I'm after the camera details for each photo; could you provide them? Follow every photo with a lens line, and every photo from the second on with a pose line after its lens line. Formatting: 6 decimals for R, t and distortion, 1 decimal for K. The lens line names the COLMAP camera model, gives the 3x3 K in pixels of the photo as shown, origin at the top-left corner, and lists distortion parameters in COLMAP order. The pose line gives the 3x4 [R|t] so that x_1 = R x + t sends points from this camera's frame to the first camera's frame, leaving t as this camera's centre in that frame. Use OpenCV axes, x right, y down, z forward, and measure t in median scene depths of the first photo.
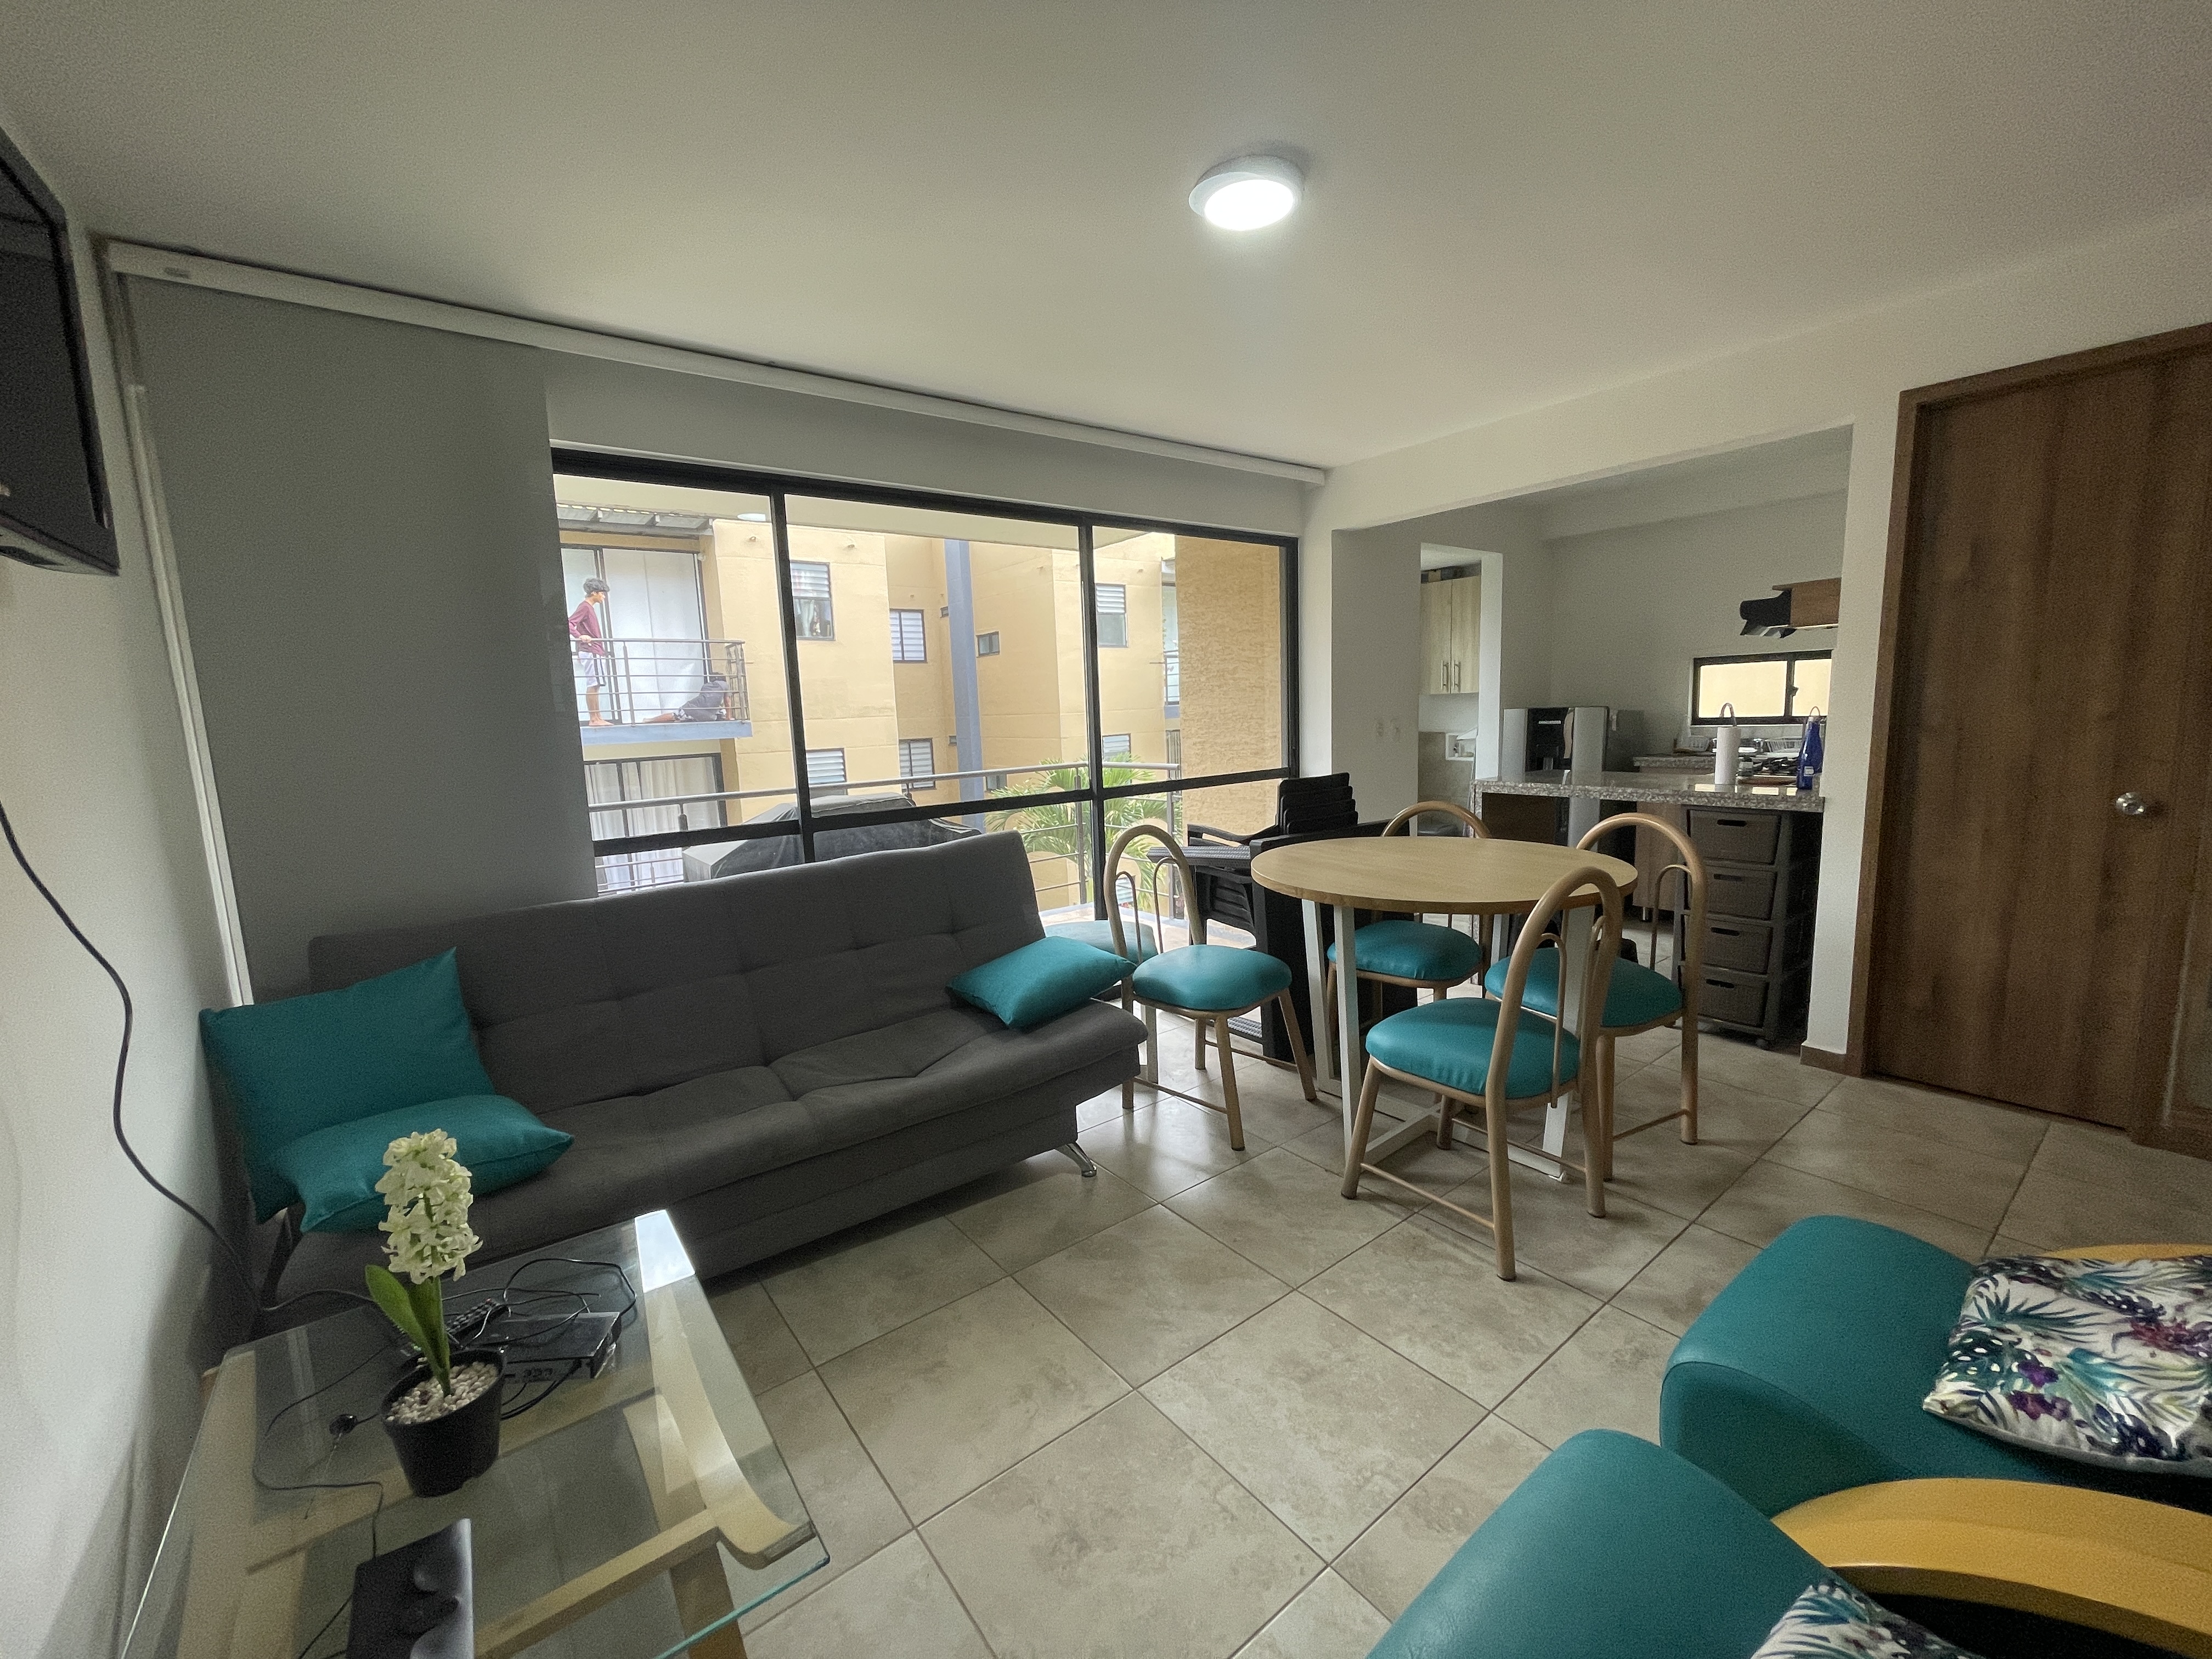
lens RADIAL K [[890.1, 0, 1105.6], [0, 890.1, 834.2], [0, 0, 1]] dist [-0.003691, -0.000705]
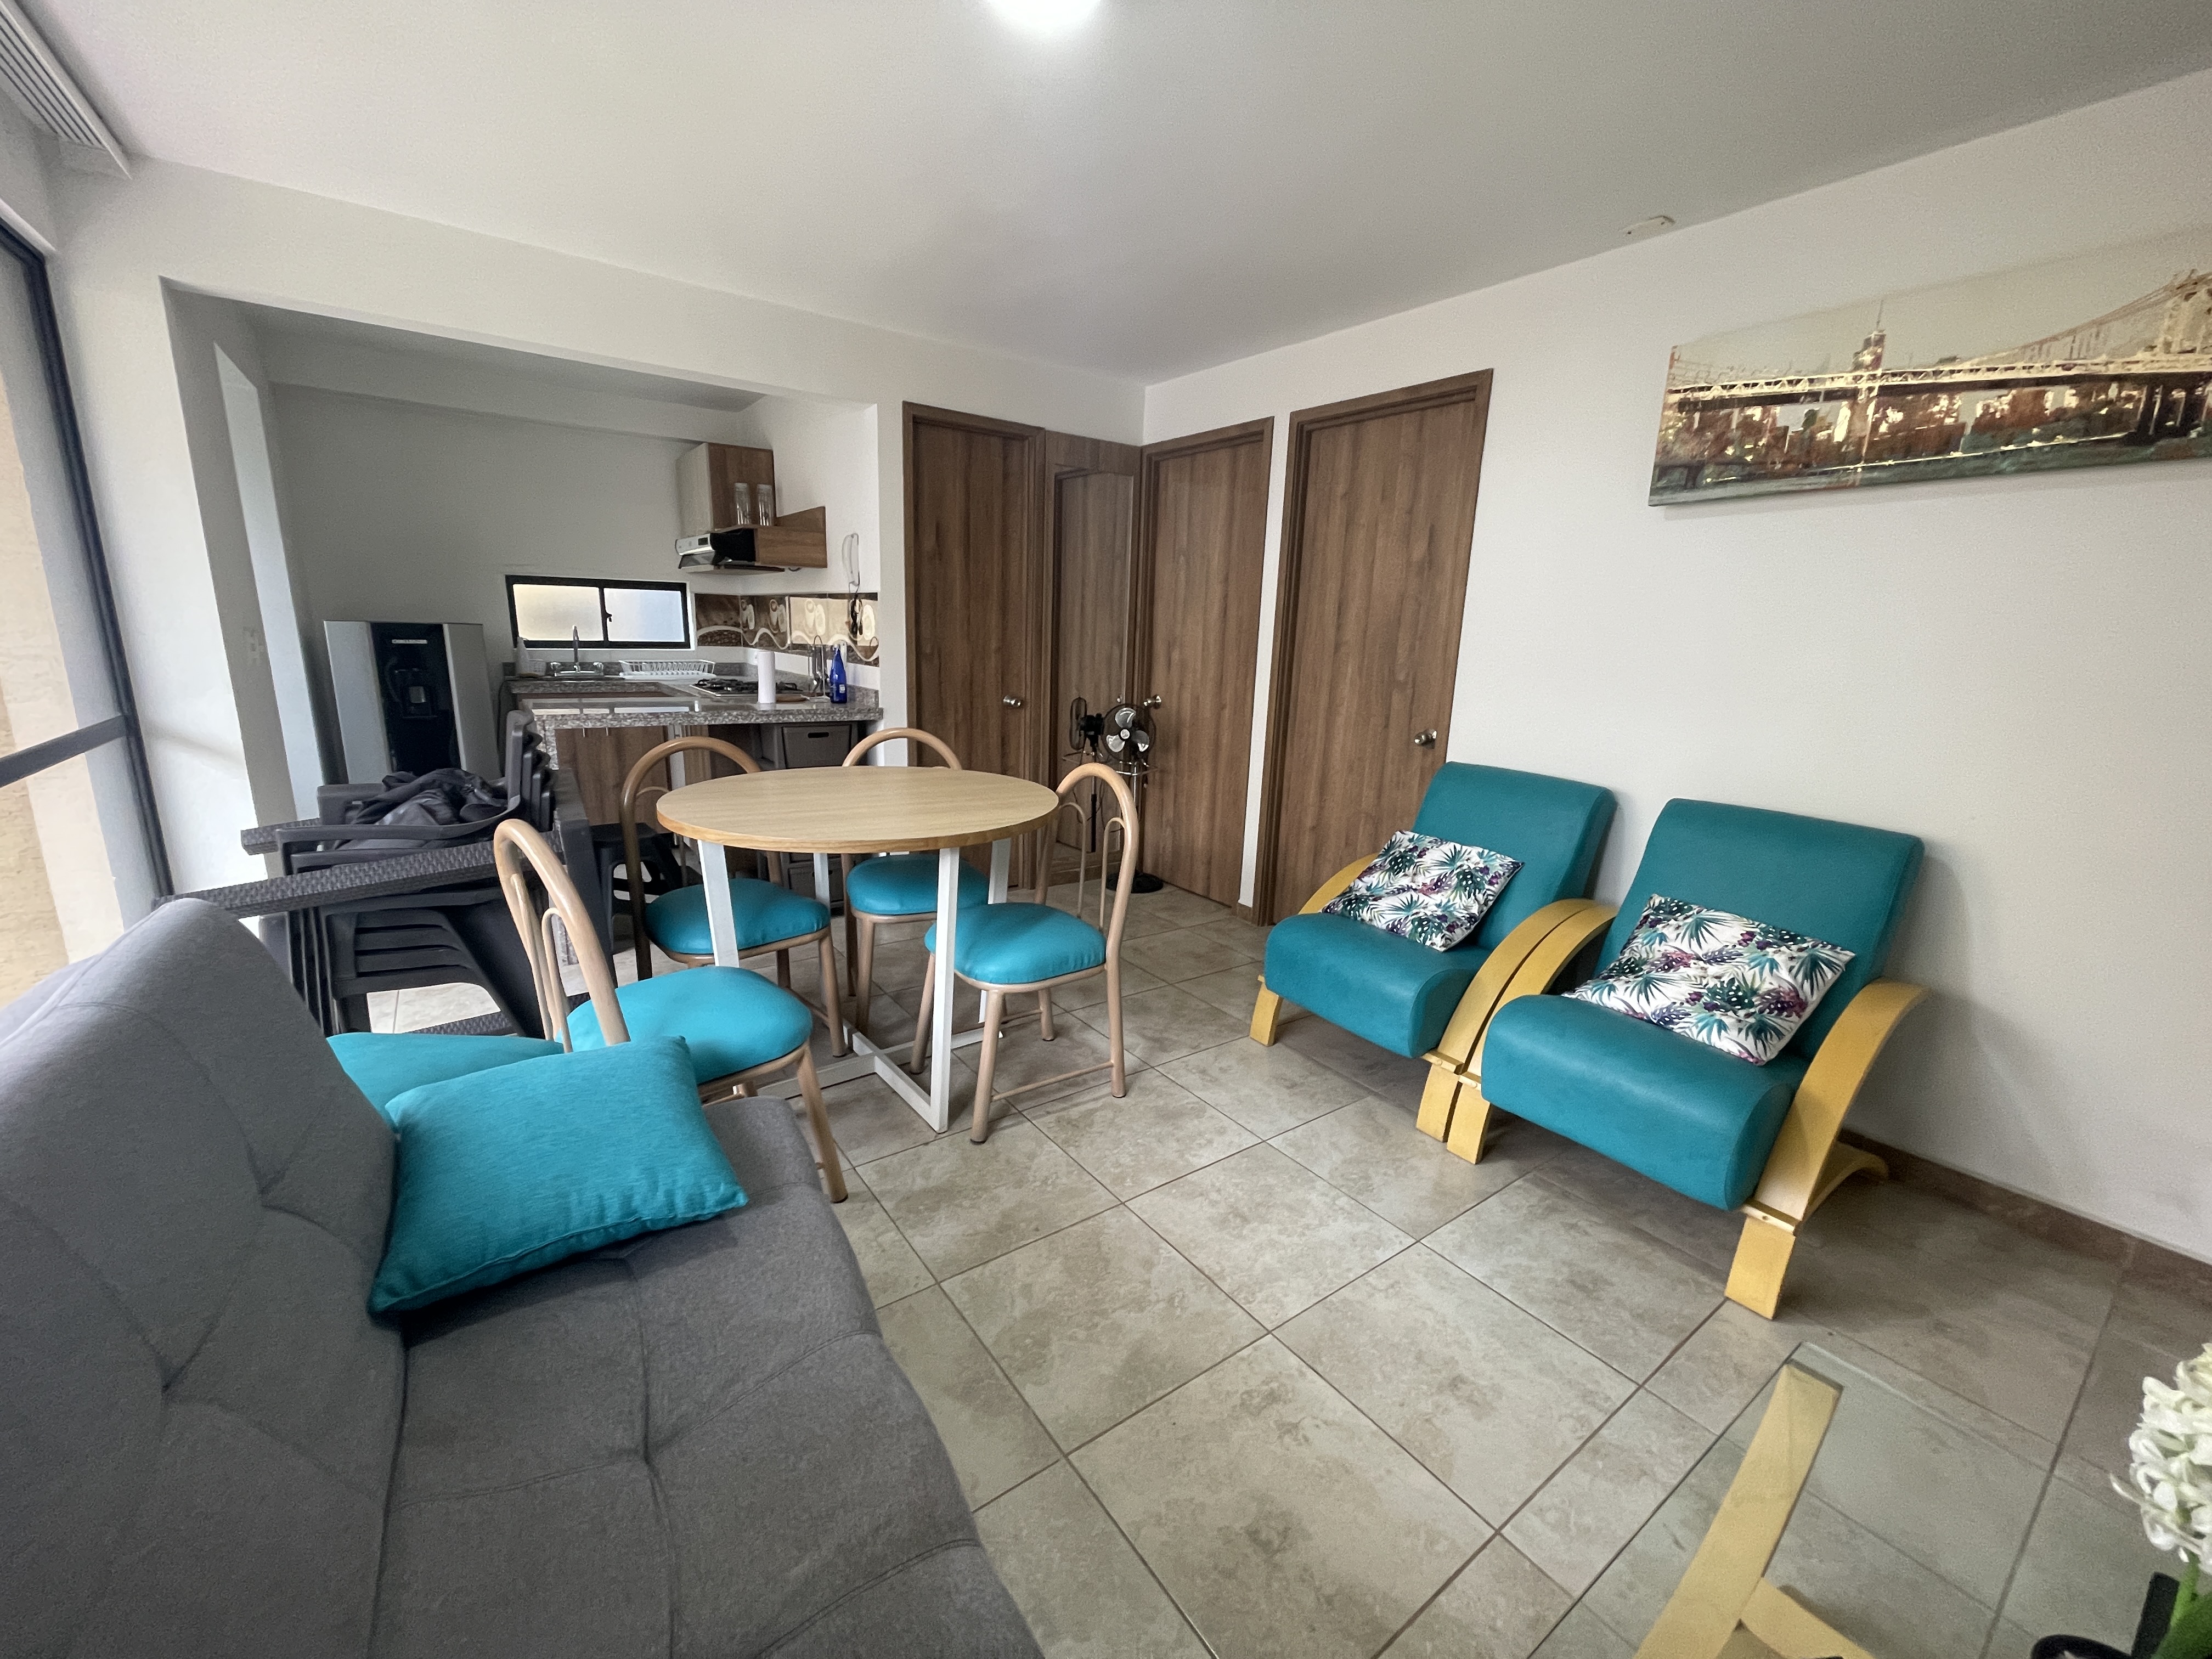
lens RADIAL K [[890.1, 0, 1103.3], [0, 890.1, 826.9], [0, 0, 1]] dist [-0.003691, -0.000705]
pose [[0.029723, -0.181771, 0.982892, -0.291988], [0.106684, 0.978286, 0.177693, -0.040037], [-0.993849, 0.099577, 0.048470, 0.376998]]
